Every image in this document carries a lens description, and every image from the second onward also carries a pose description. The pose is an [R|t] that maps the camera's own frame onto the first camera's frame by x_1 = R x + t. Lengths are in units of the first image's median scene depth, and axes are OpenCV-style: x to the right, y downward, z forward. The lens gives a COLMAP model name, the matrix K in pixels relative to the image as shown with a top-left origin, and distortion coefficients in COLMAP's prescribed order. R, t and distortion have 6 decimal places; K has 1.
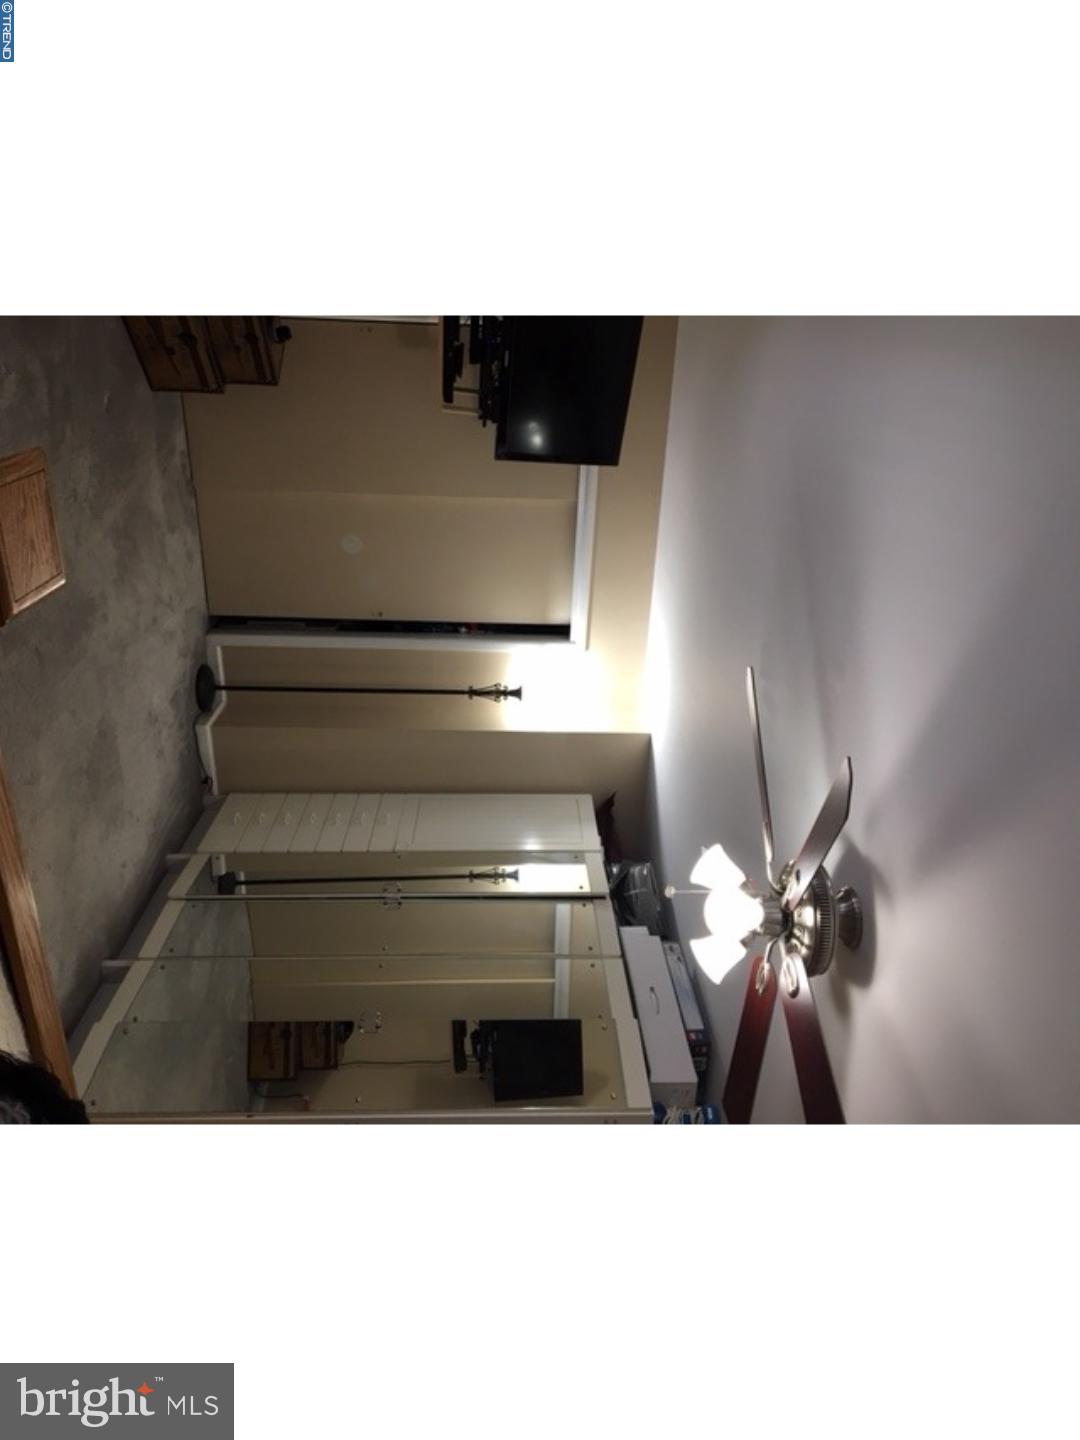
lens RADIAL K [[909.0, 0, 540.0], [0, 909.0, 720.0], [0, 0, 1]] dist [0.068559, -0.130189]
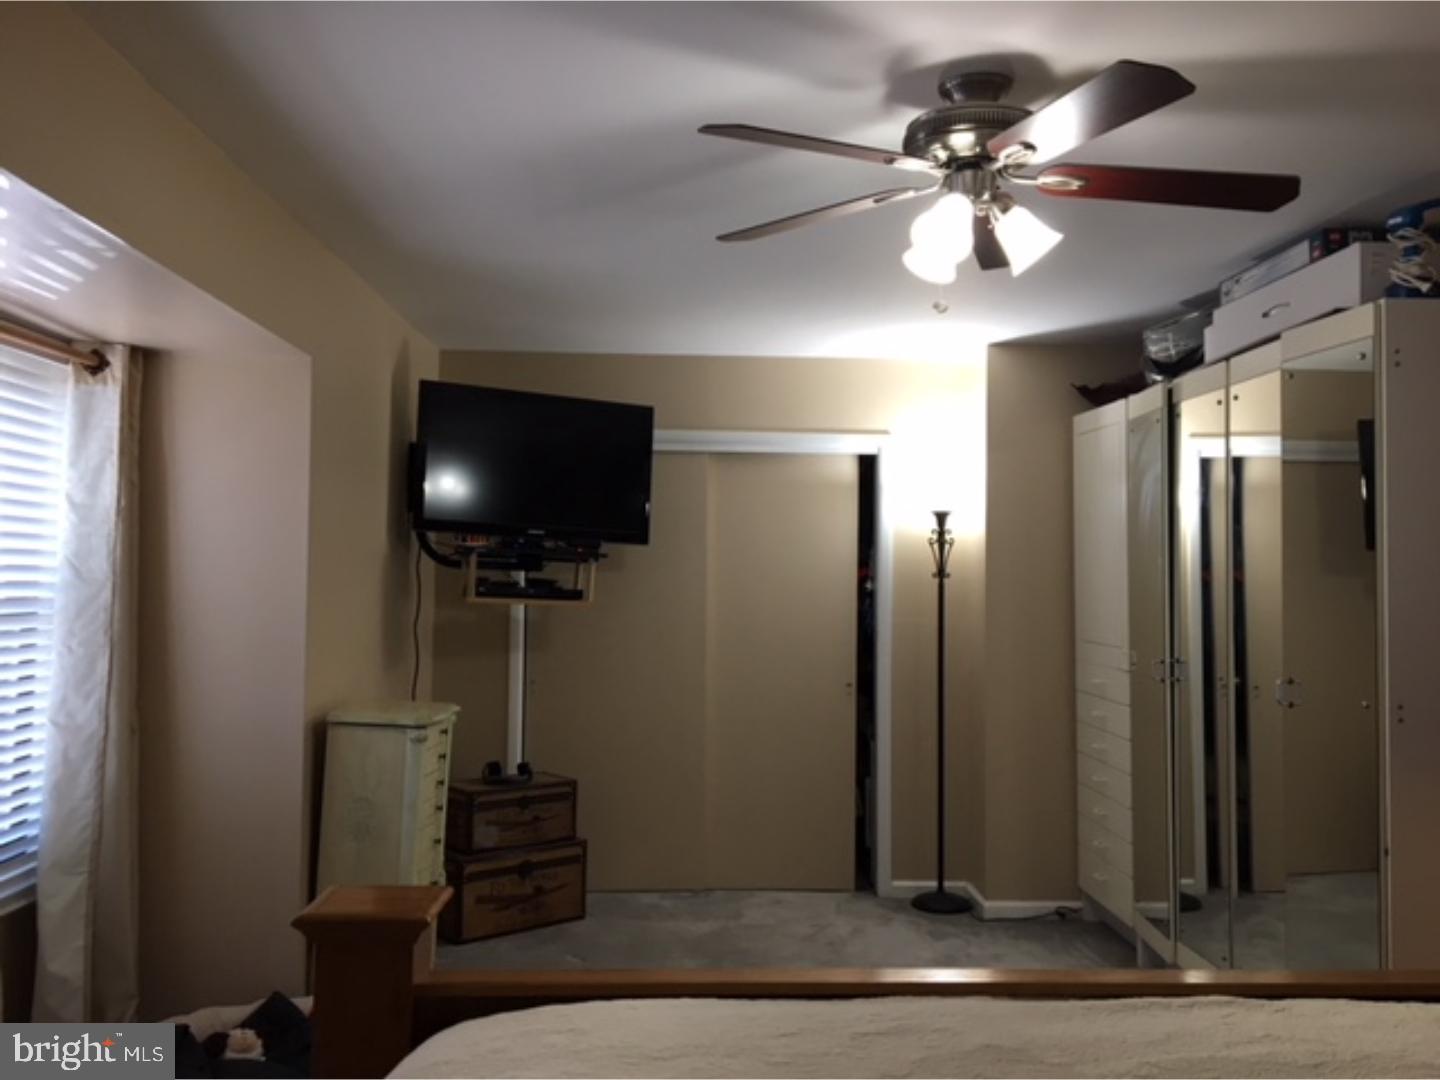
lens RADIAL K [[1211.0, 0, 720.0], [0, 1211.0, 540.0], [0, 0, 1]] dist [0.099337, -0.210693]
pose [[-0.025887, -0.999564, -0.014217, -0.029522], [0.926005, -0.018619, -0.377052, 0.230032], [0.376623, -0.022926, 0.926083, -0.073532]]
